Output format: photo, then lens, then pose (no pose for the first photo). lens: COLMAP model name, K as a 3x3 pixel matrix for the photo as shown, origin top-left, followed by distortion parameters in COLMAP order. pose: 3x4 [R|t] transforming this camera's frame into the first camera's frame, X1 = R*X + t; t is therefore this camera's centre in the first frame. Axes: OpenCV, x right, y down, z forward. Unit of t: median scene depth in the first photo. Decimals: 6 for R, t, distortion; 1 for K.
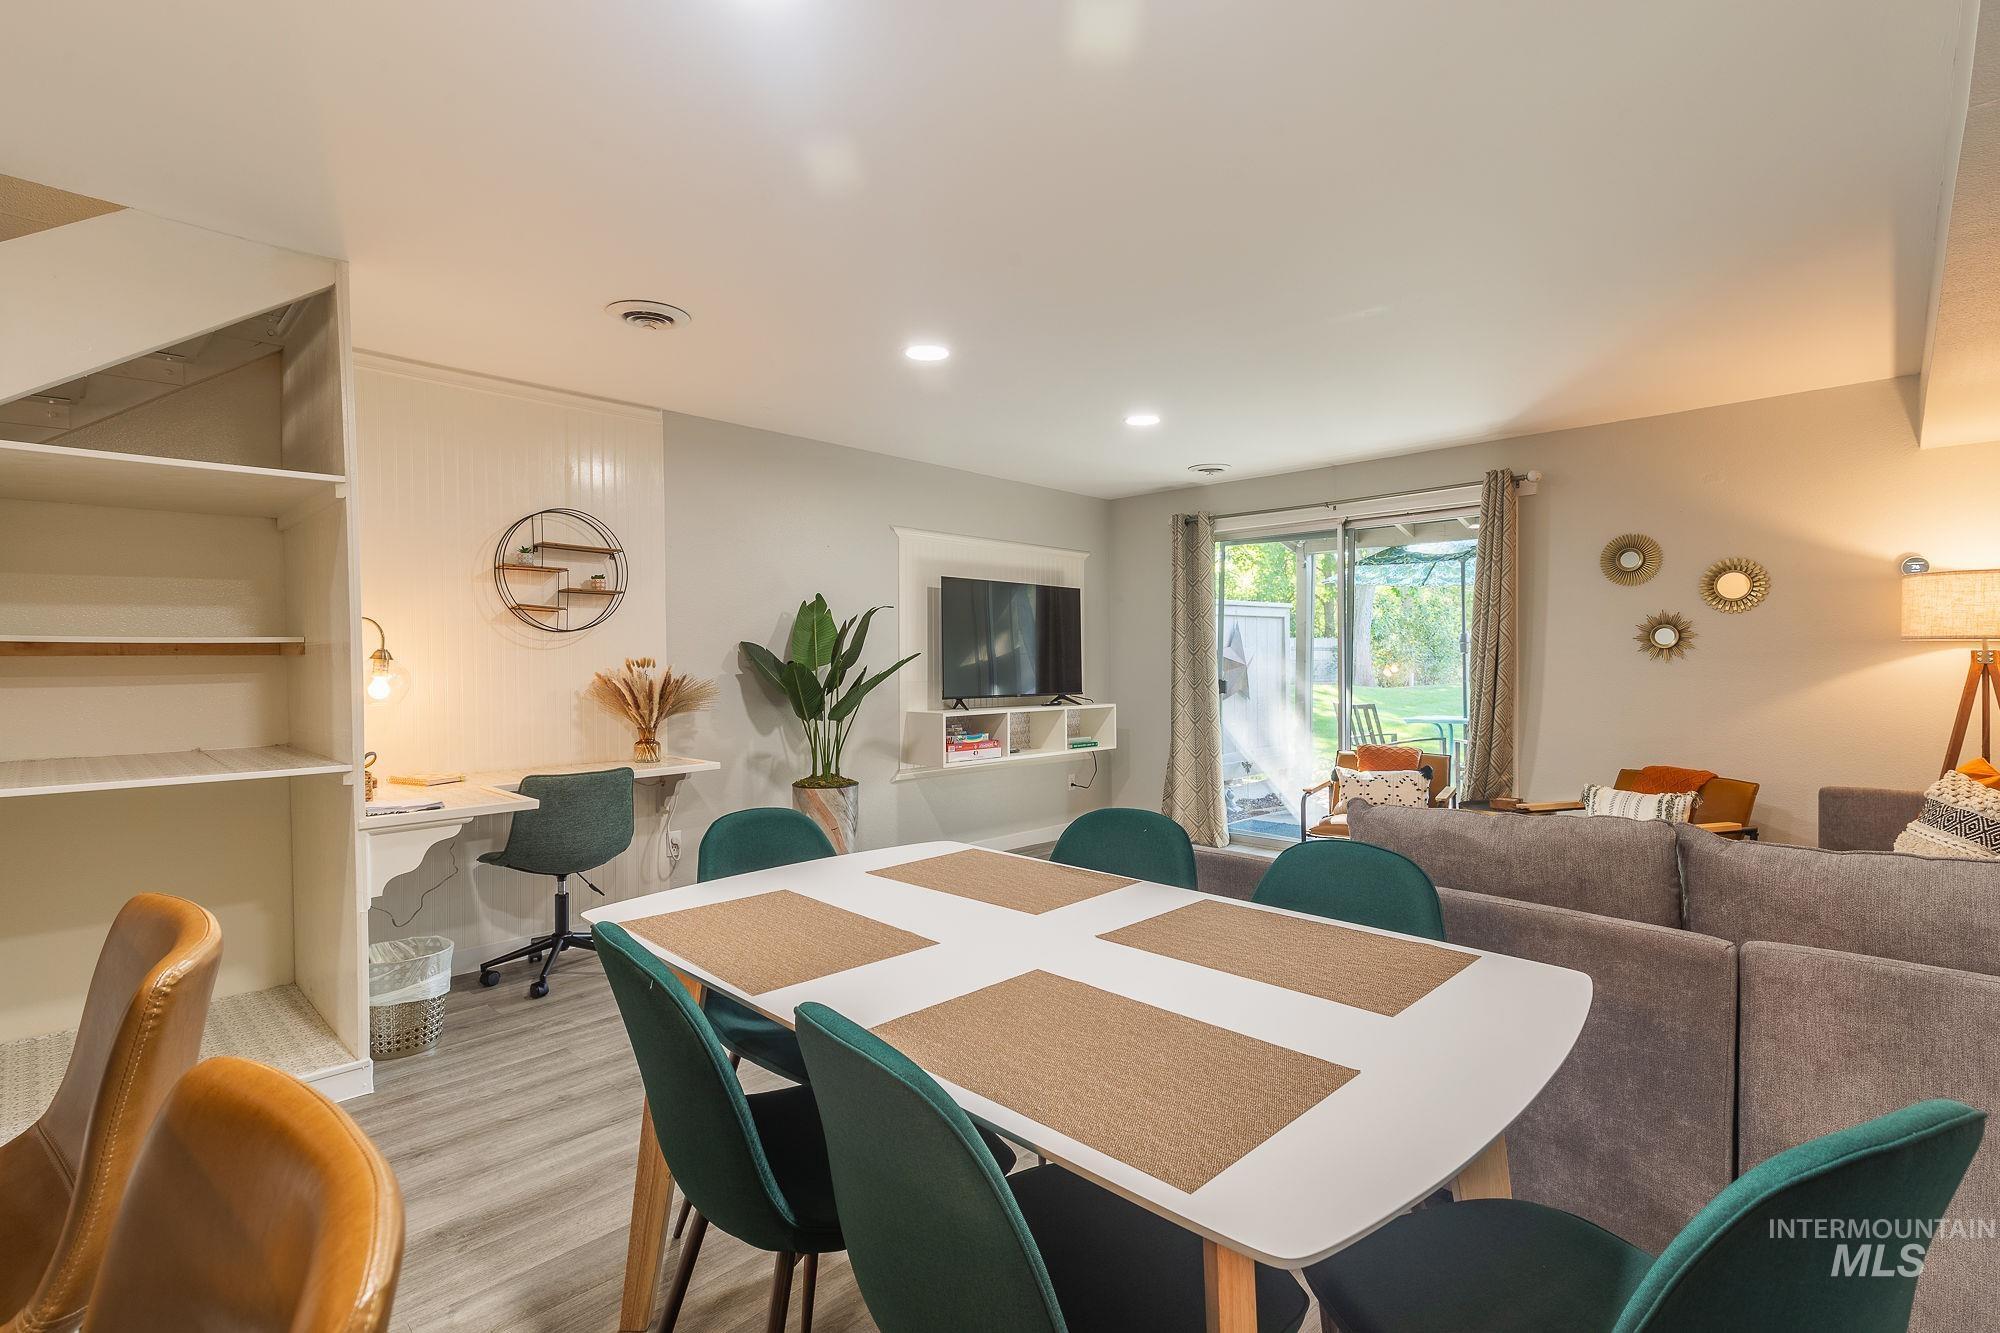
lens RADIAL K [[908.0, 0, 1002.9], [0, 908.0, 669.5], [0, 0, 1]] dist [0.004872, -0.000575]
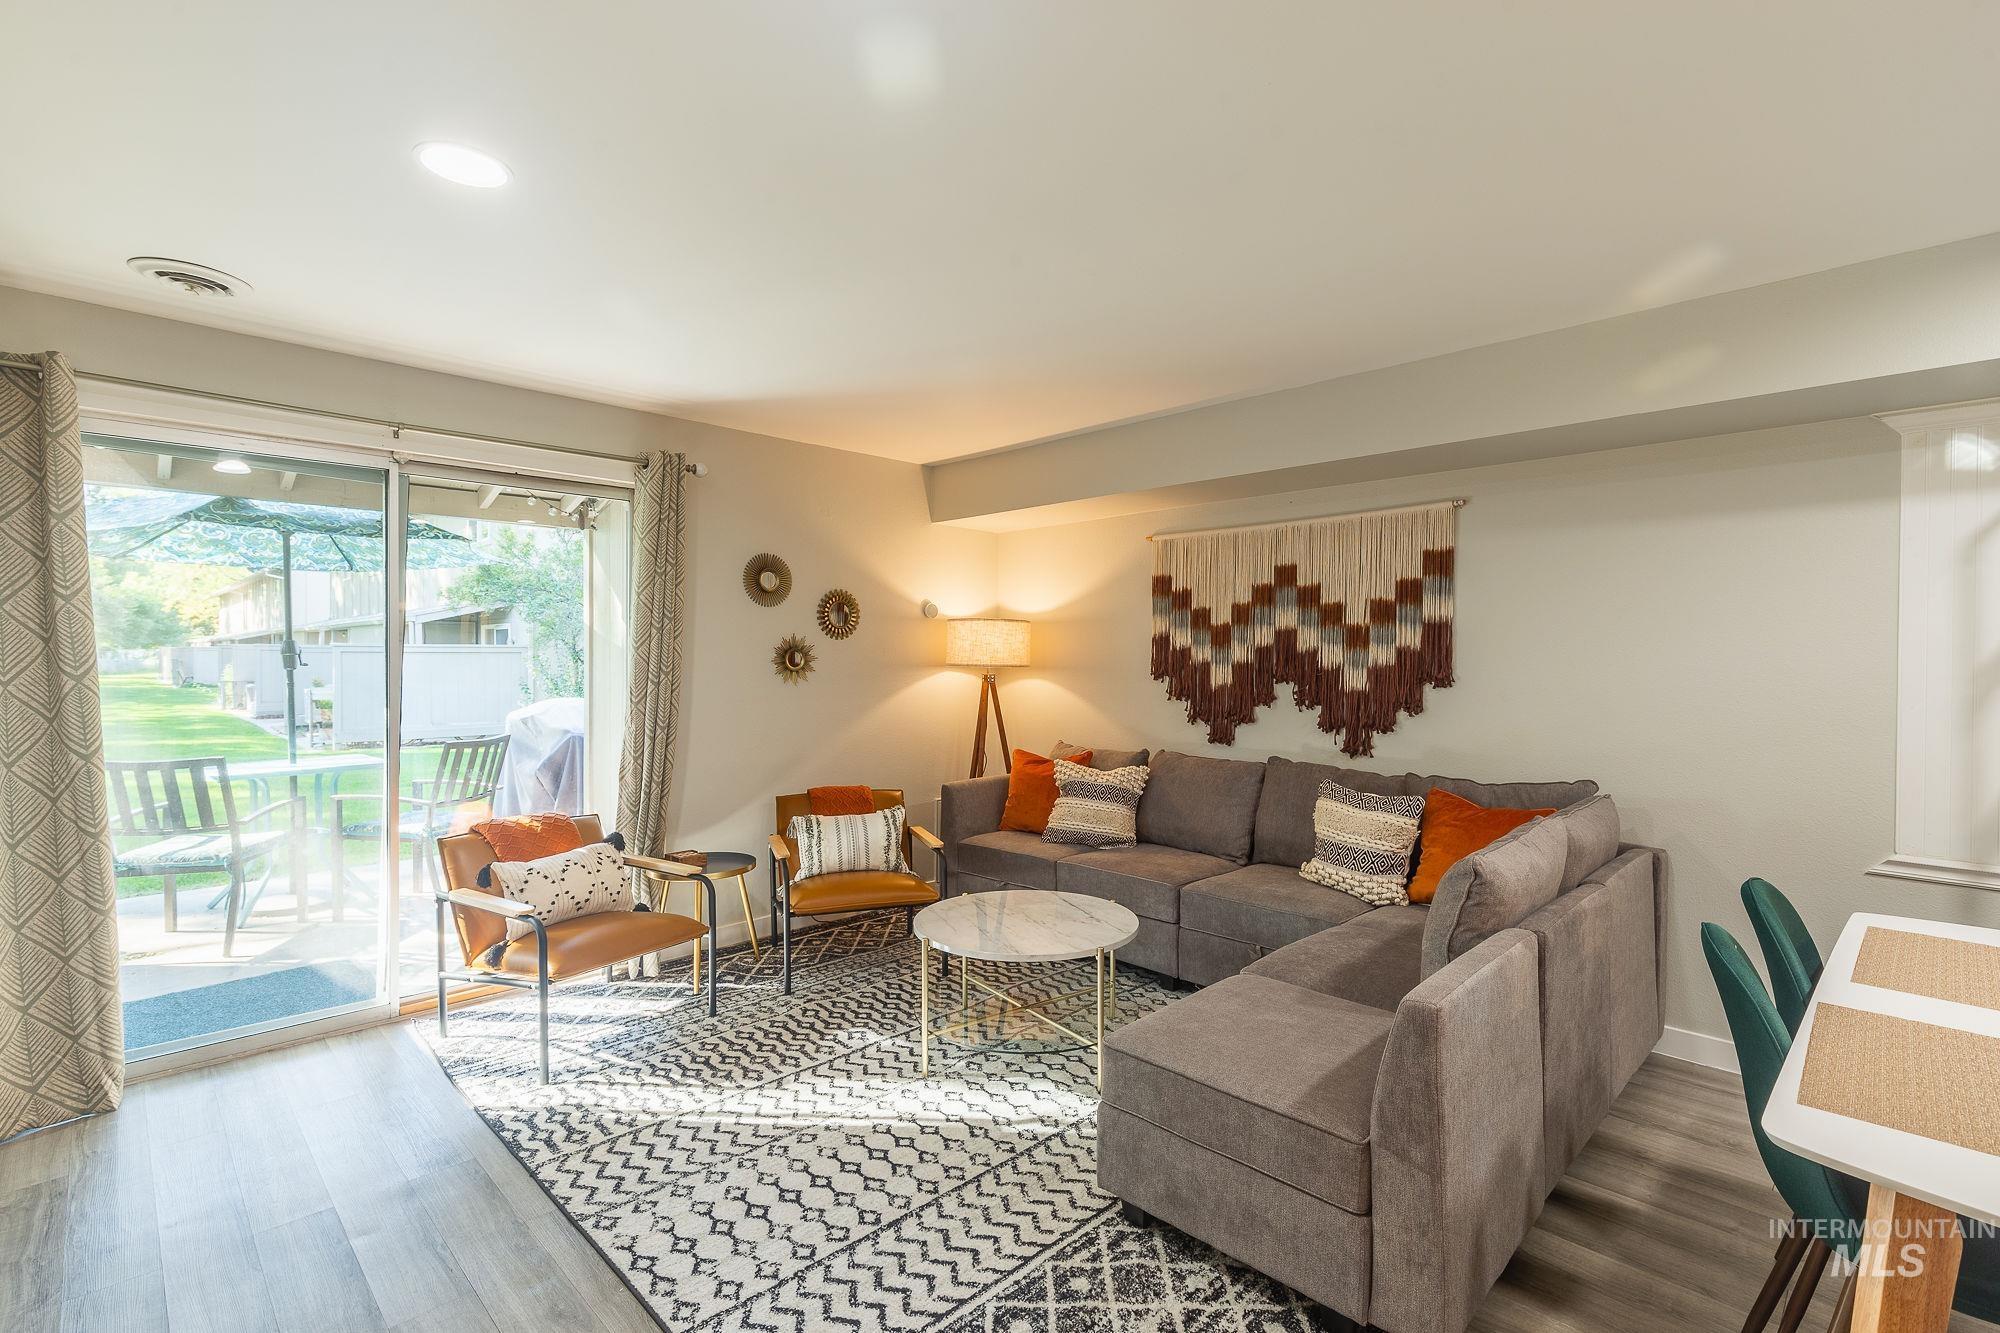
lens RADIAL K [[908.0, 0, 1003.8], [0, 908.0, 667.9], [0, 0, 1]] dist [0.004872, -0.000575]
pose [[0.016444, -0.008953, 0.999825, -0.277983], [0.006734, 0.999938, 0.008843, -0.033217], [-0.999842, 0.006587, 0.016504, 0.728286]]
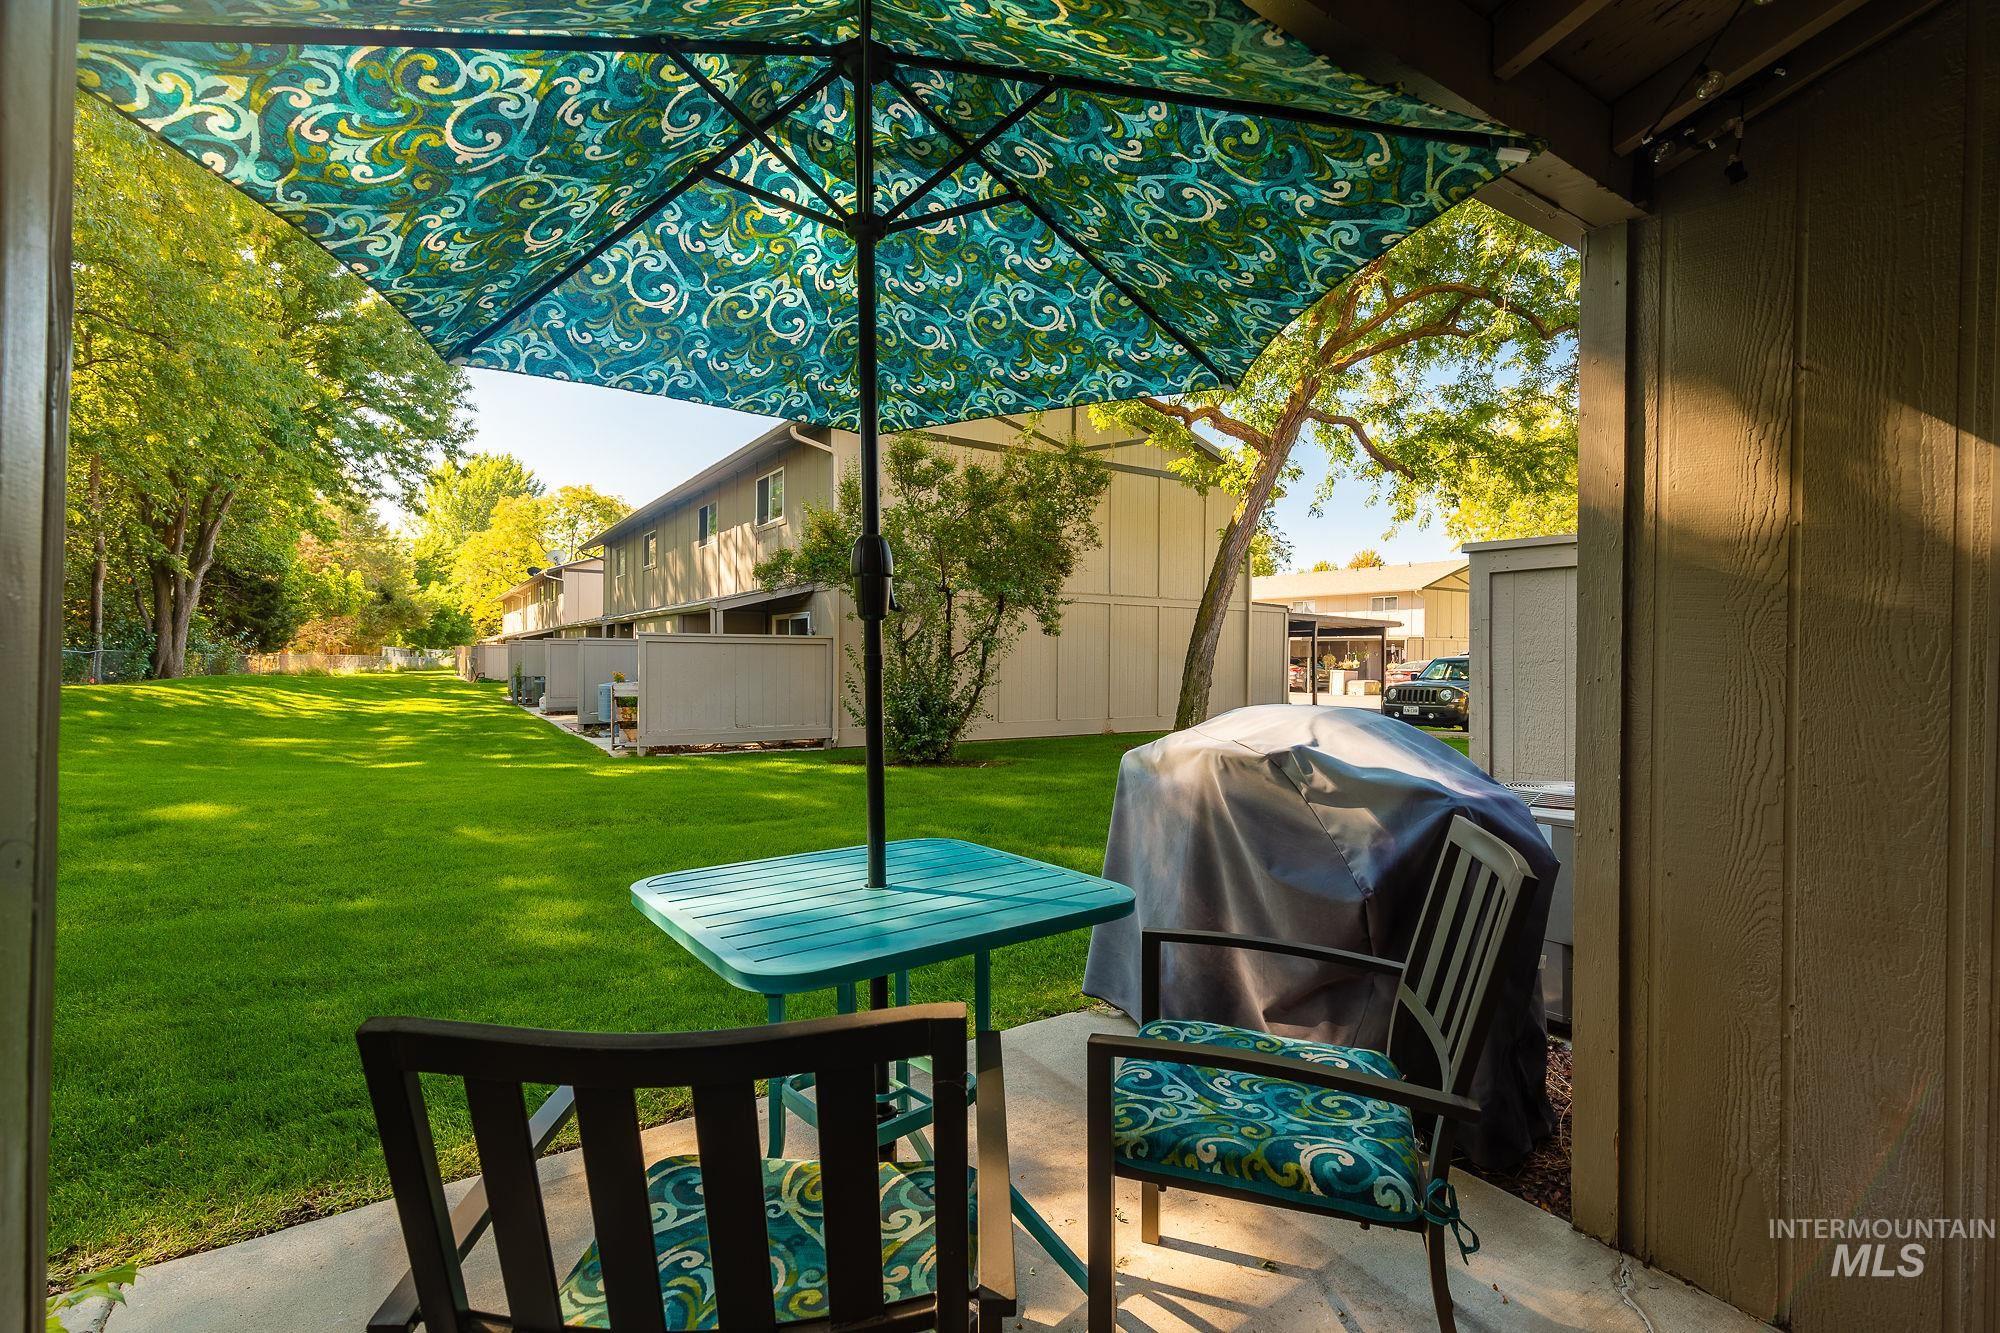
lens RADIAL K [[908.0, 0, 1015.0], [0, 908.0, 670.1], [0, 0, 1]] dist [0.004872, -0.000575]
pose [[0.208776, -0.008995, 0.977922, 0.244180], [0.003388, 0.999958, 0.008474, -0.015157], [-0.977958, 0.001544, 0.208798, 1.277398]]
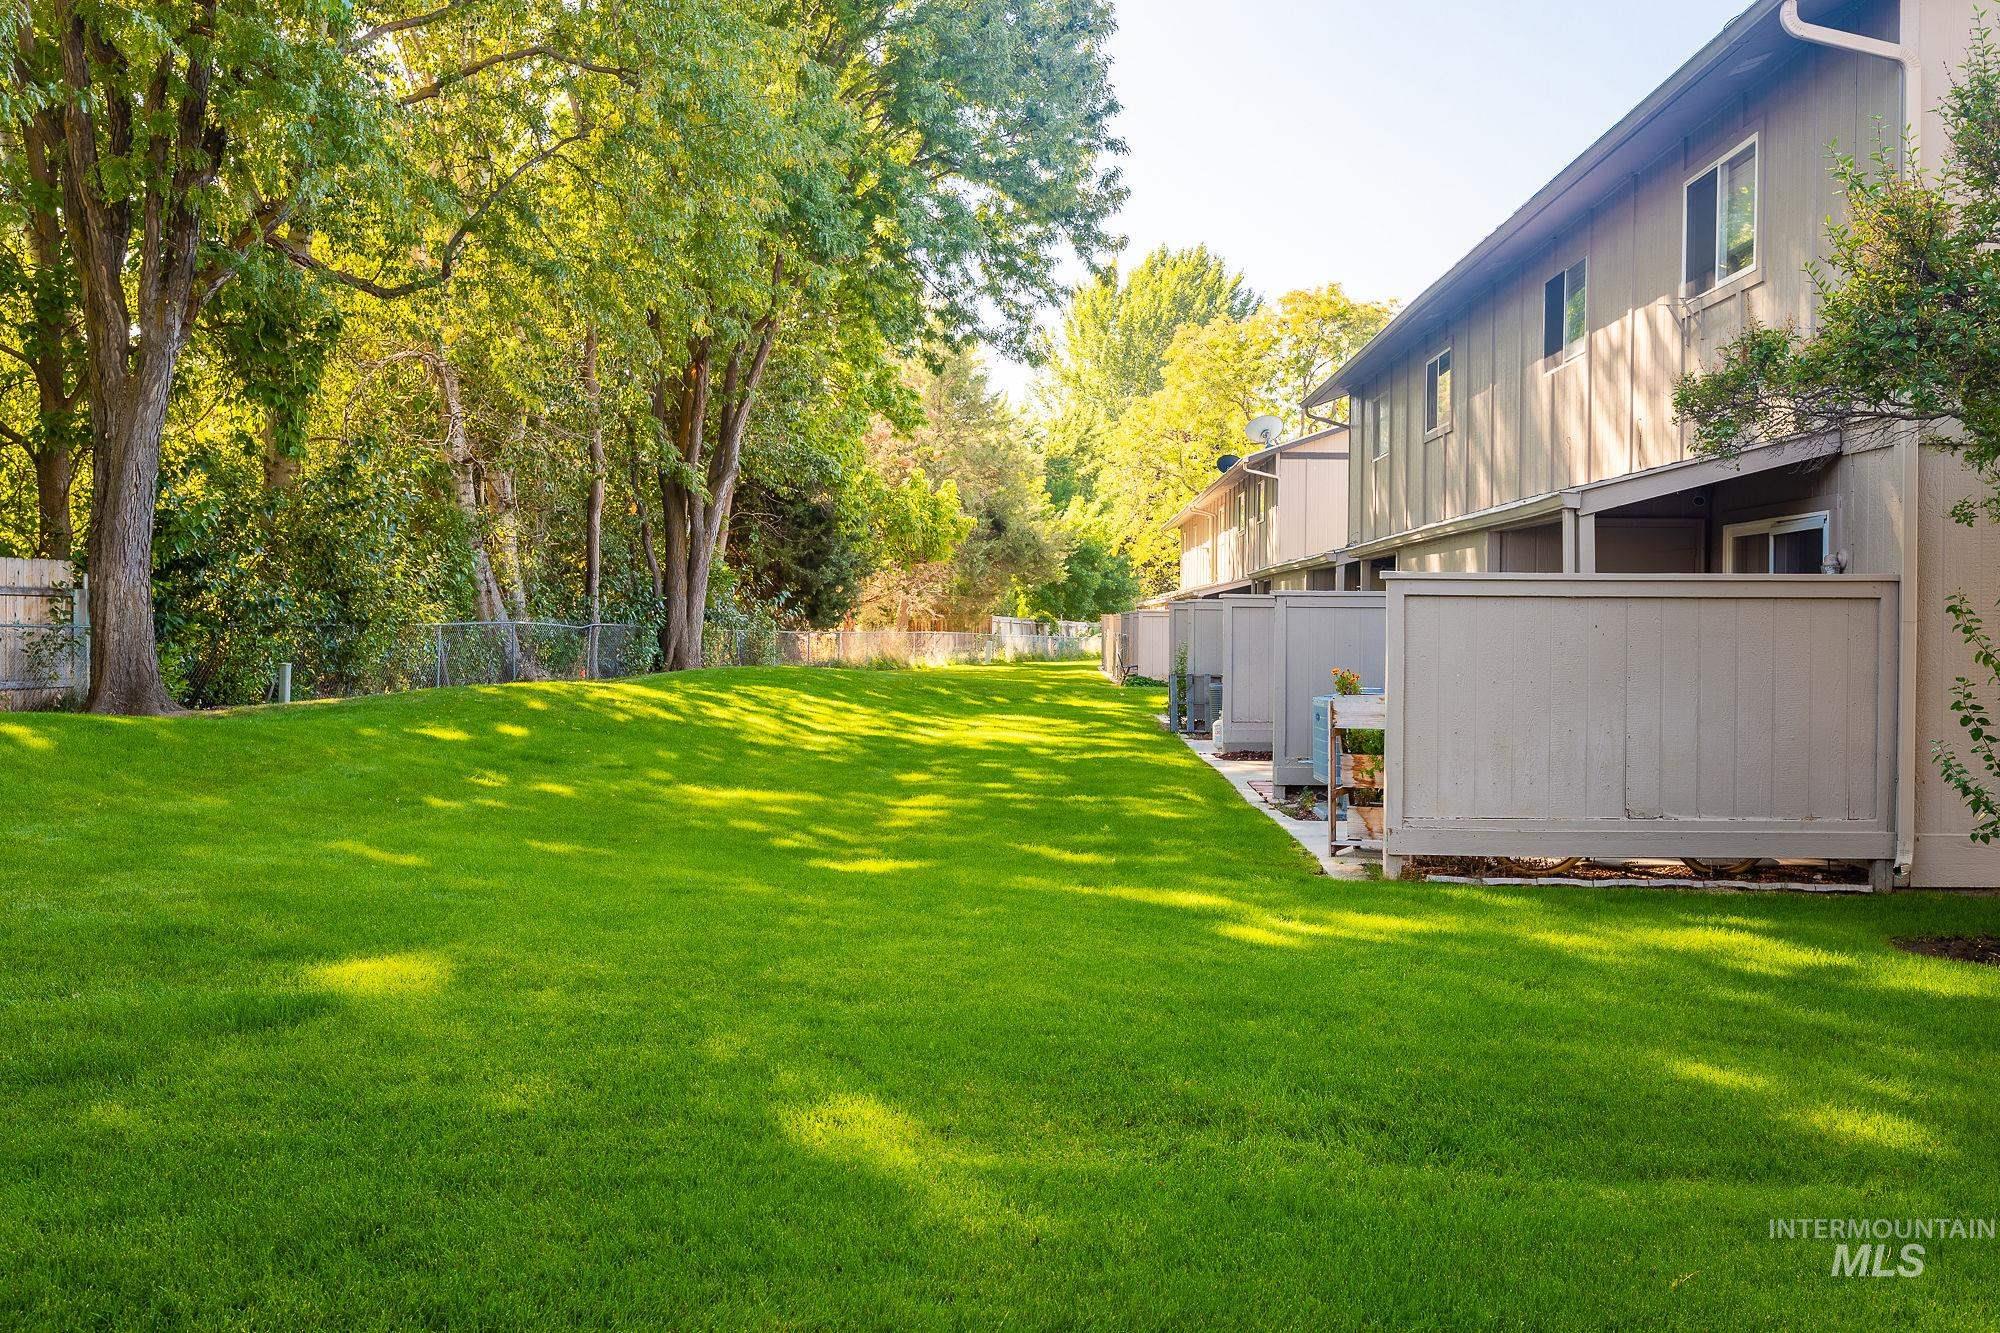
lens RADIAL K [[1958.6, 0, 1003.2], [0, 1958.6, 666.8], [0, 0, 1]] dist [-0.011568, 0.000000]
pose [[0.731099, -0.005756, 0.682247, 0.641099], [-0.000538, 0.999959, 0.009014, -0.014648], [-0.682271, -0.006957, 0.731066, 1.492015]]
